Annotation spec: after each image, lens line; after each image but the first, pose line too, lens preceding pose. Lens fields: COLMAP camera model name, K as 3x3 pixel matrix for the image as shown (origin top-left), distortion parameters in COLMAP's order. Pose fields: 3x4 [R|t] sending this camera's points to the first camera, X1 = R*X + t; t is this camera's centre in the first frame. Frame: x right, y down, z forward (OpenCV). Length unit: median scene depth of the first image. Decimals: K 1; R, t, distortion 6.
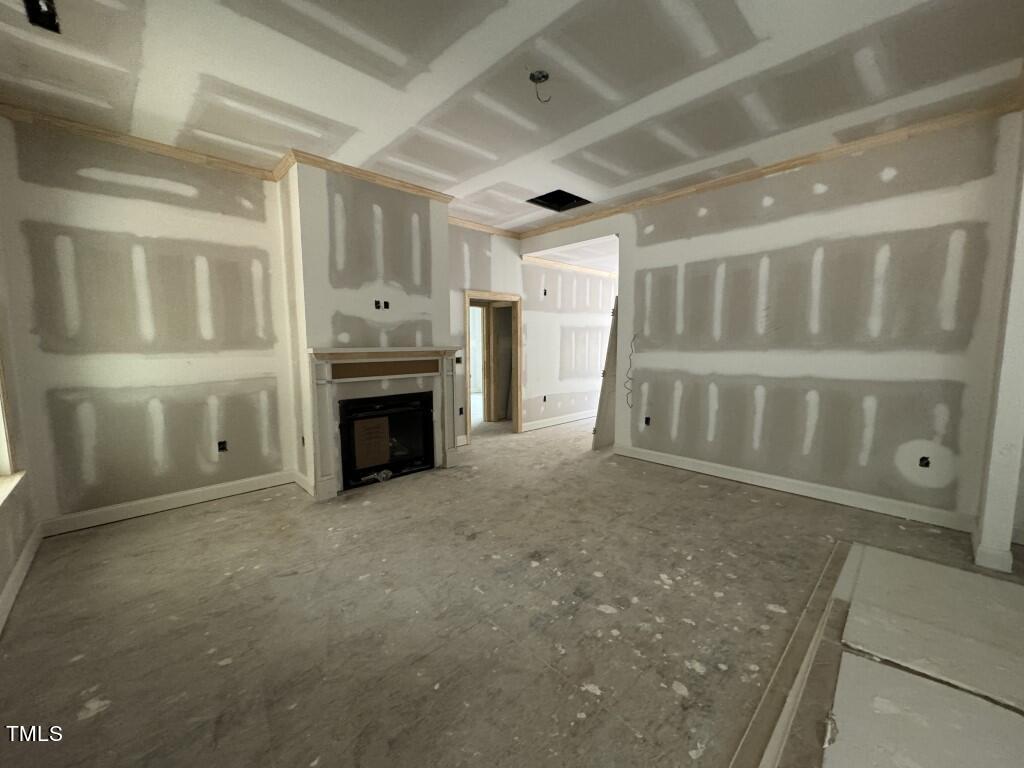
lens RADIAL K [[405.1, 0, 512.0], [0, 405.1, 384.0], [0, 0, 1]] dist [0.000766, 0.000030]
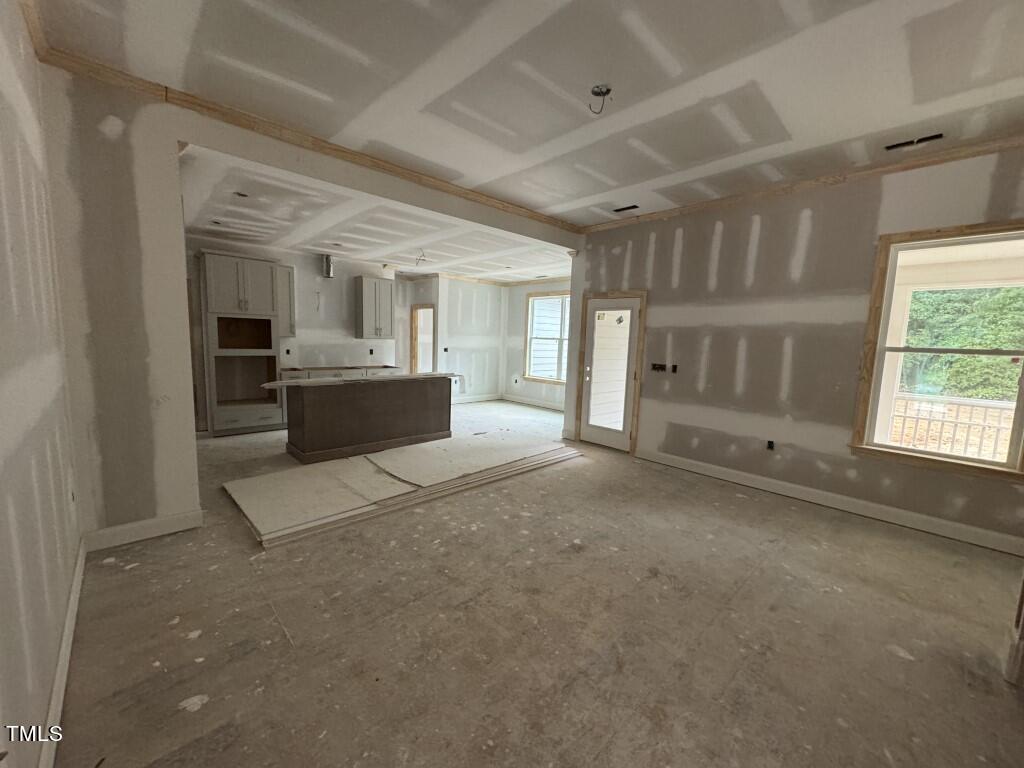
lens RADIAL K [[405.1, 0, 512.0], [0, 405.1, 384.0], [0, 0, 1]] dist [0.000766, 0.000030]
pose [[-0.999575, -0.028915, -0.003648, 0.249129], [-0.029026, 0.976396, 0.214027, -0.223556], [-0.002627, 0.214042, -0.976821, 1.957981]]
